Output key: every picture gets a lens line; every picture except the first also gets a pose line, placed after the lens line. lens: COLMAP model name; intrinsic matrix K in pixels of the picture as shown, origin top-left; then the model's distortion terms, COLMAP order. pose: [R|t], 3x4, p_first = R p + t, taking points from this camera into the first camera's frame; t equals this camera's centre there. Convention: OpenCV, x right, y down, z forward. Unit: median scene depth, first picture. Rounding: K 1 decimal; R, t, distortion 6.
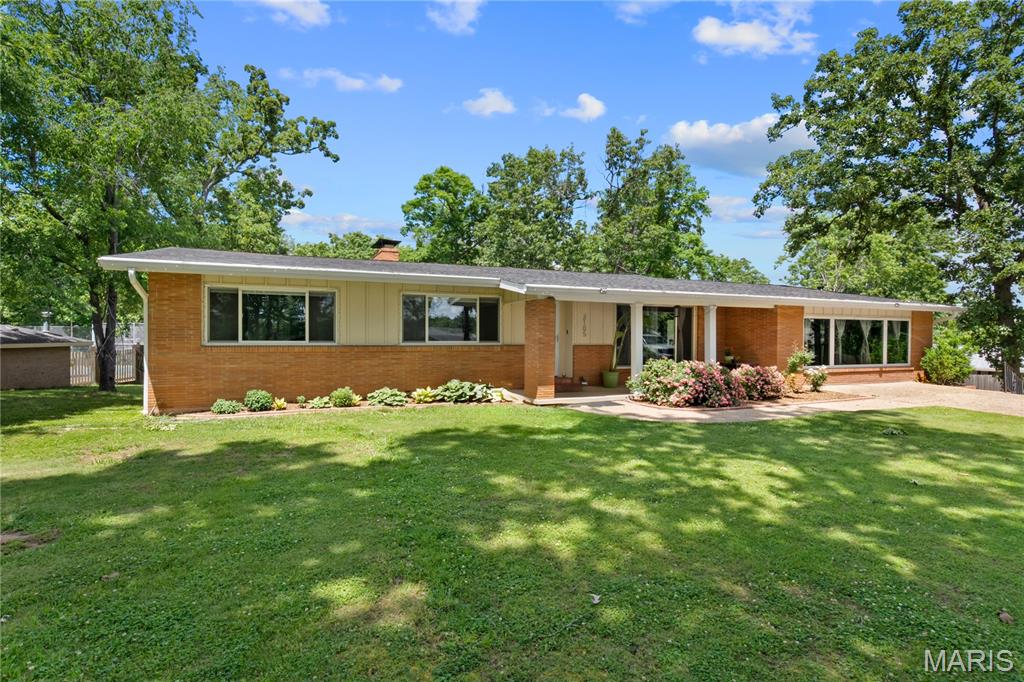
lens RADIAL K [[519.3, 0, 512.0], [0, 519.3, 341.0], [0, 0, 1]] dist [0.000833, 0.000663]
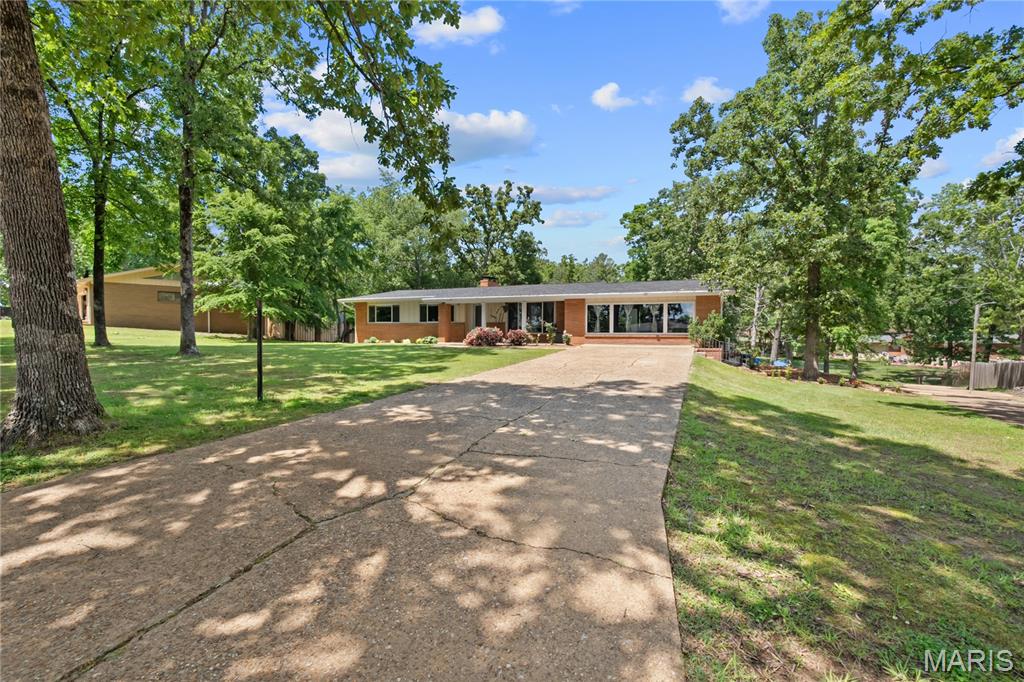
lens RADIAL K [[470.2, 0, 512.0], [0, 470.2, 341.0], [0, 0, 1]] dist [-0.001008, -0.000123]
pose [[0.691623, 0.008620, -0.722207, 1.343851], [-0.001464, 0.999943, 0.010533, 0.052189], [0.722257, -0.006227, 0.691597, -0.240977]]
